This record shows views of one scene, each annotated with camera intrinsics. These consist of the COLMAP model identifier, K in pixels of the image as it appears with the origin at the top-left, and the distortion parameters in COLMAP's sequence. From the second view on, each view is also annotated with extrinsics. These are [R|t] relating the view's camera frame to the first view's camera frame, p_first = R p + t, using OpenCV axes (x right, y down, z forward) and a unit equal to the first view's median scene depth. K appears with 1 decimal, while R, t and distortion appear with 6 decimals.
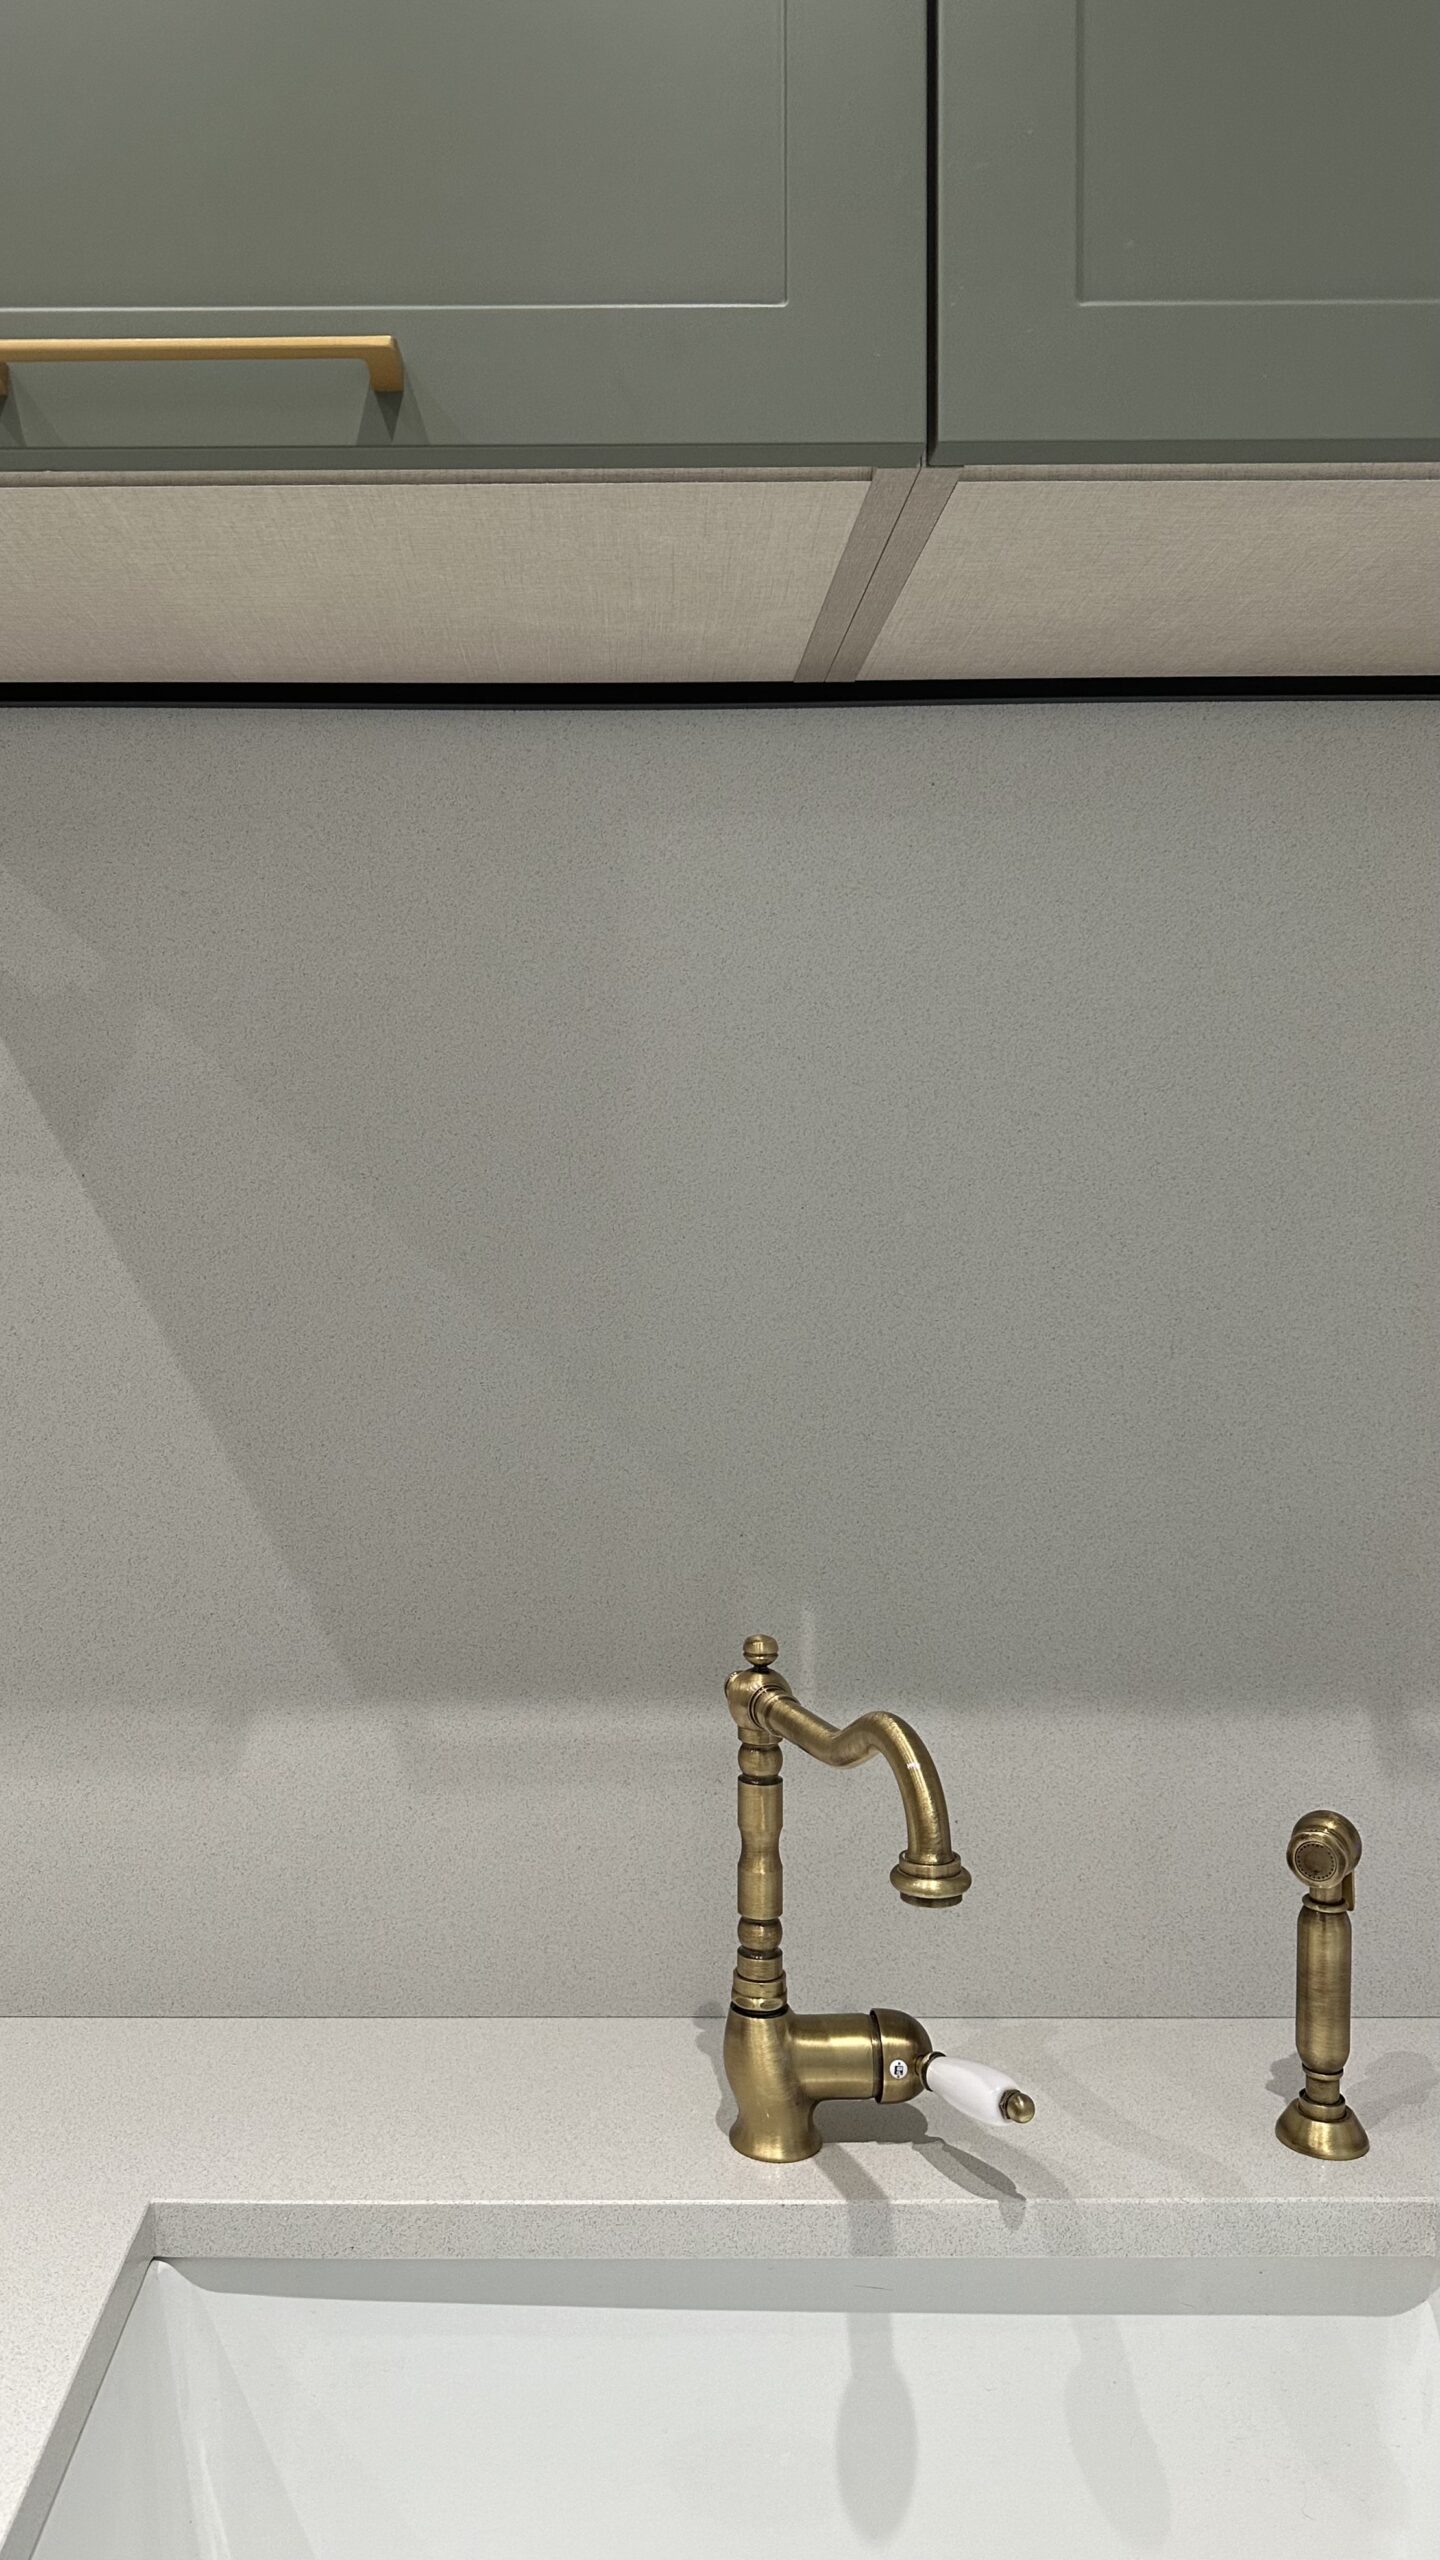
lens RADIAL K [[1909.1, 0, 720.0], [0, 1909.1, 1280.0], [0, 0, 1]] dist [0.177094, -0.321096]
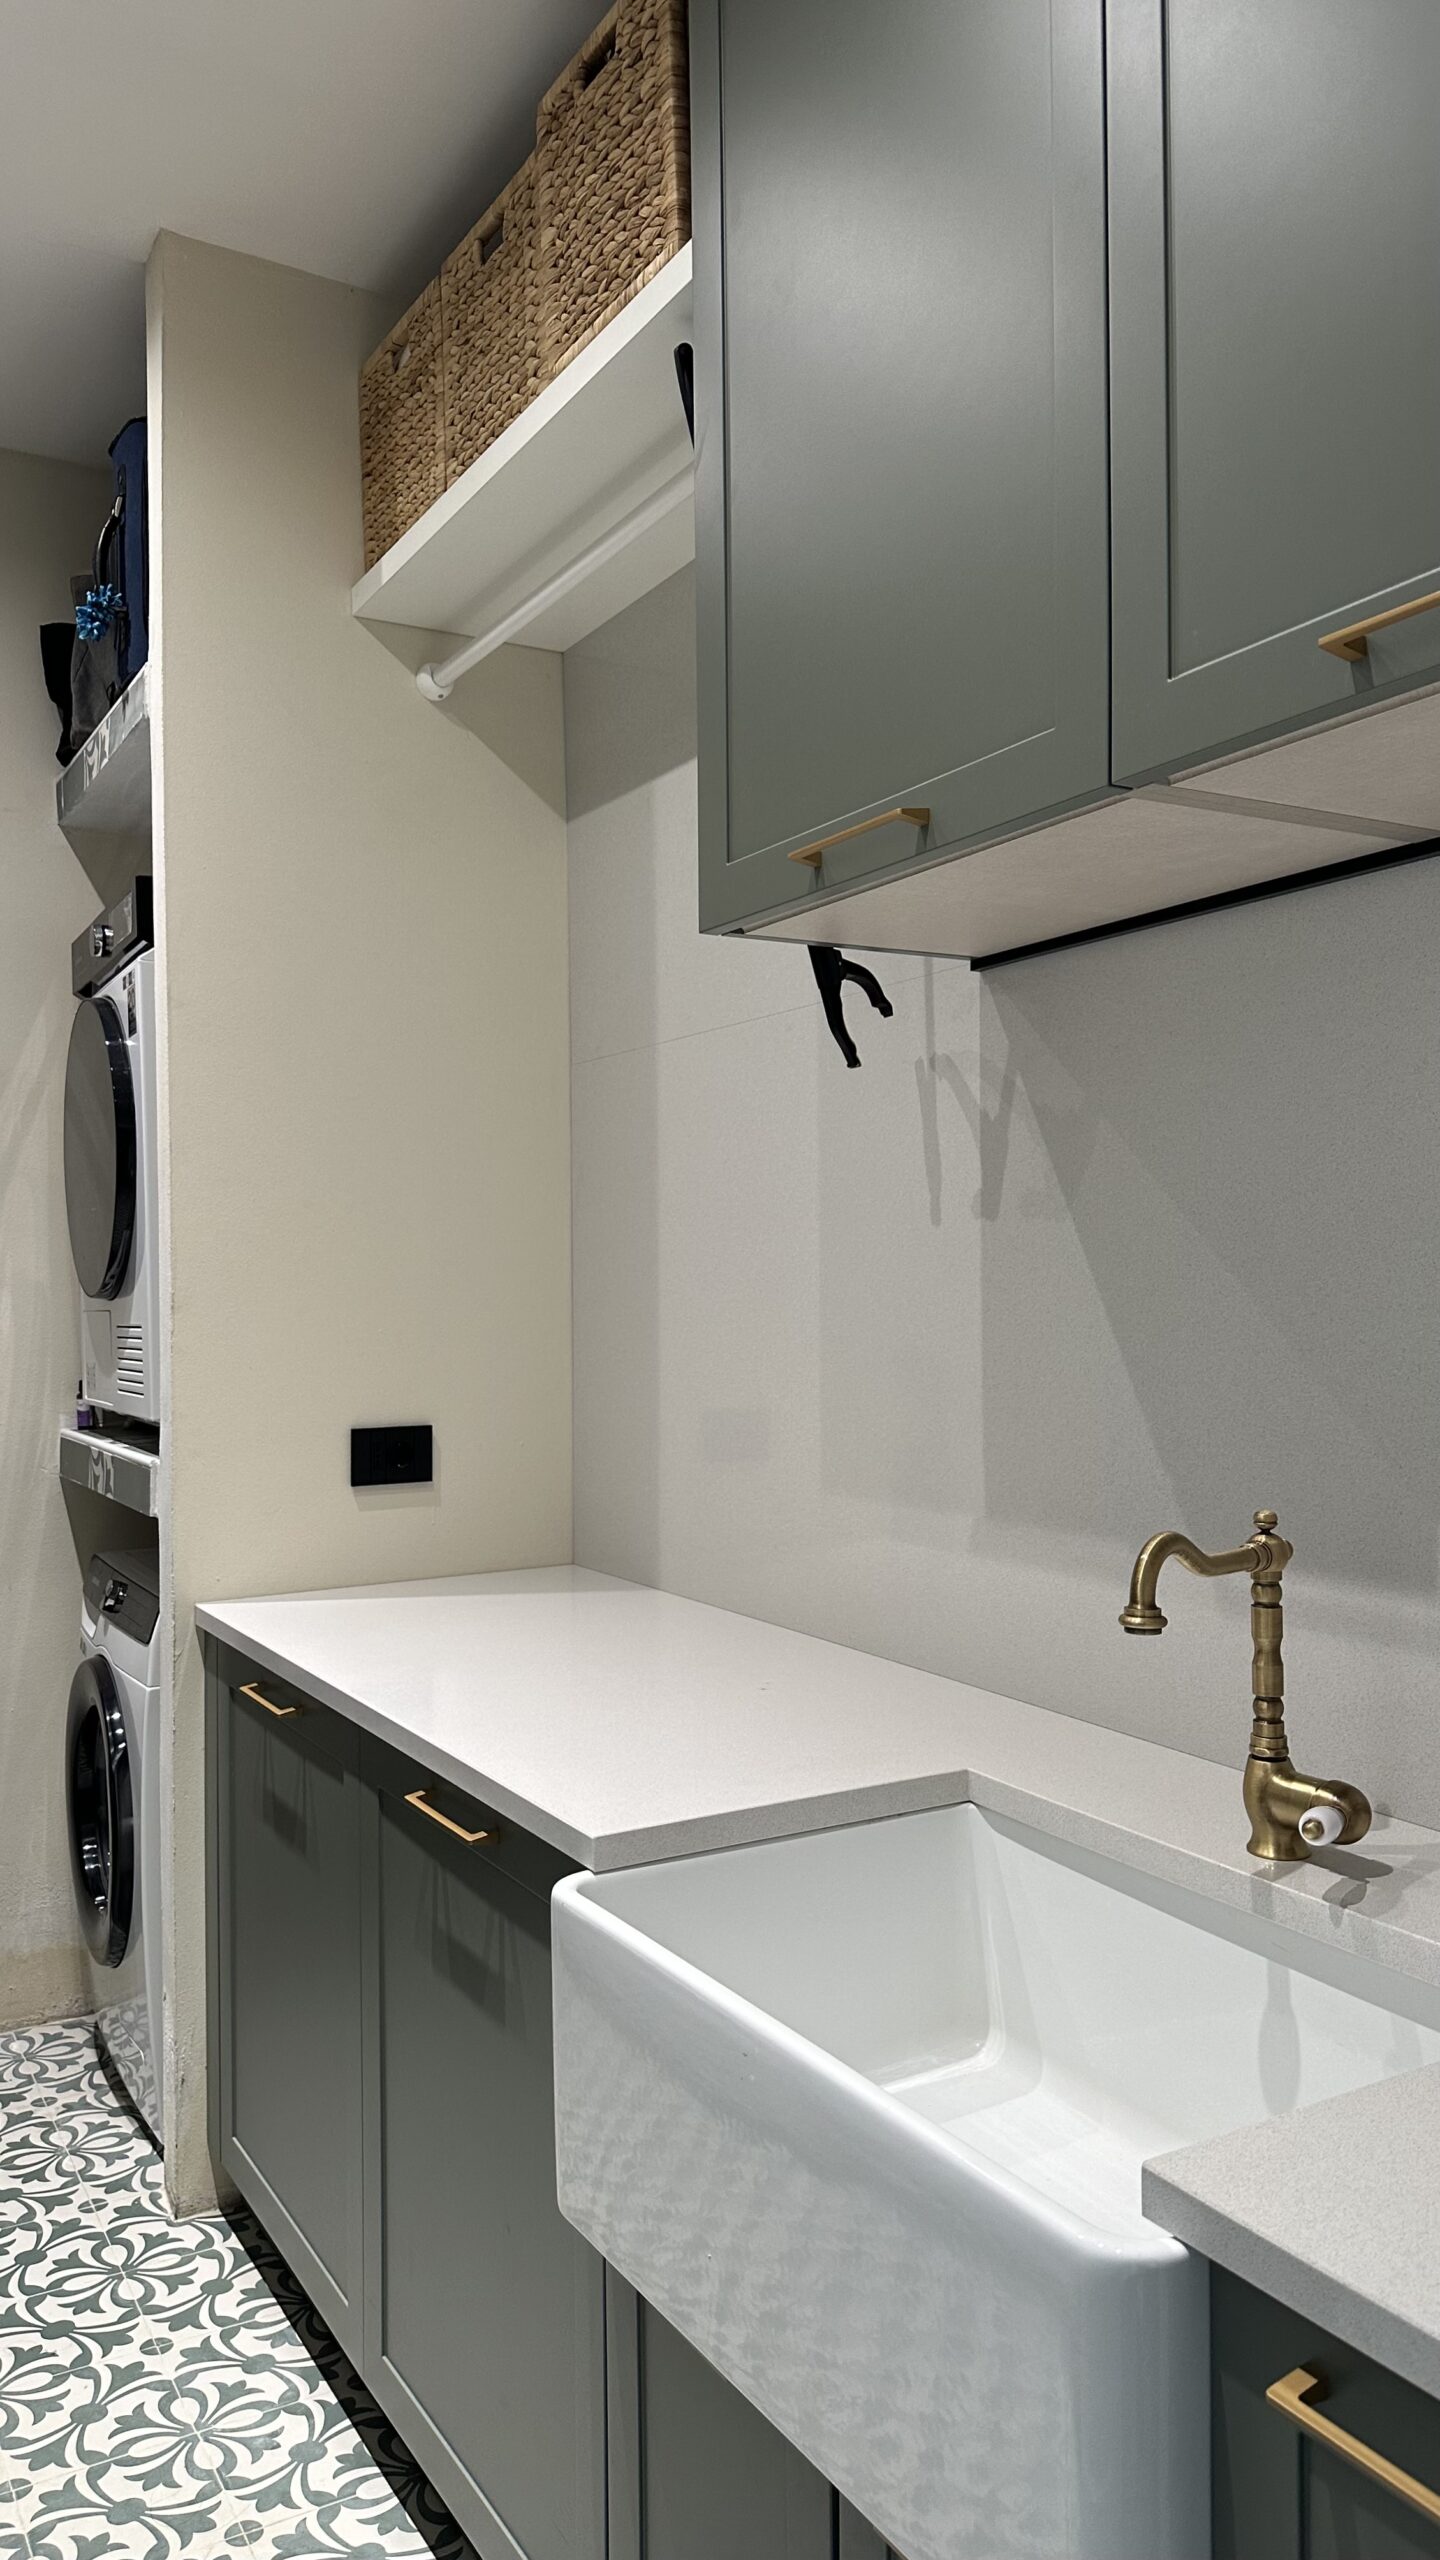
lens RADIAL K [[1909.1, 0, 720.0], [0, 1909.1, 1280.0], [0, 0, 1]] dist [0.177094, -0.321096]
pose [[0.489331, -0.004358, -0.872087, 1.128238], [-0.036392, 0.999014, -0.025412, 0.061253], [0.871339, 0.044172, 0.488690, -0.111662]]
